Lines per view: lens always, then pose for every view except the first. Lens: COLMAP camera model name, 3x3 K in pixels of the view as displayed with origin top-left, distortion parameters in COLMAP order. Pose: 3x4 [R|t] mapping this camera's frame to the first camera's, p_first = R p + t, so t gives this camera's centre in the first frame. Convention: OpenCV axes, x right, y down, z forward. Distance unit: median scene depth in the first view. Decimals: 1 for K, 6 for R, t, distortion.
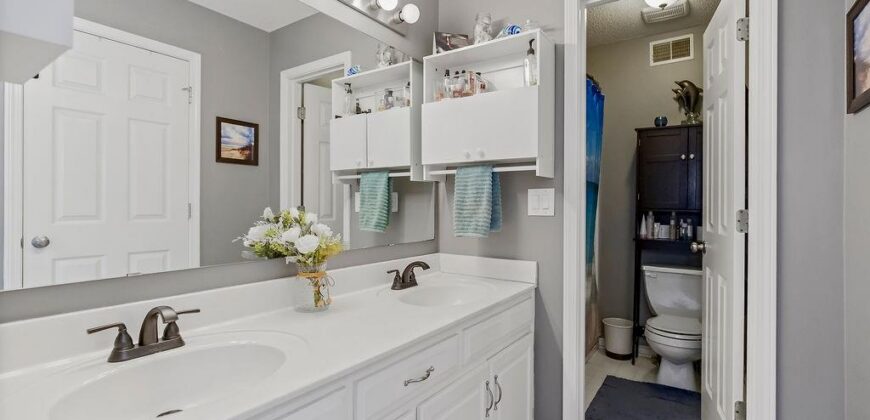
lens RADIAL K [[402.7, 0, 437.2], [0, 402.7, 210.8], [0, 0, 1]] dist [-0.001692, -0.000012]
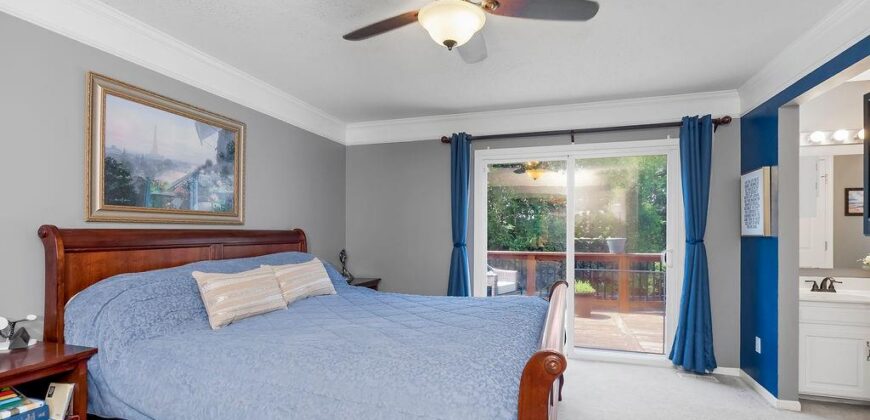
lens RADIAL K [[402.7, 0, 443.7], [0, 402.7, 230.1], [0, 0, 1]] dist [-0.001692, -0.000012]
pose [[0.290751, -0.014747, -0.956685, 0.561055], [-0.011203, 0.999760, -0.018816, -0.016762], [0.956733, 0.016189, 0.290516, -1.077400]]
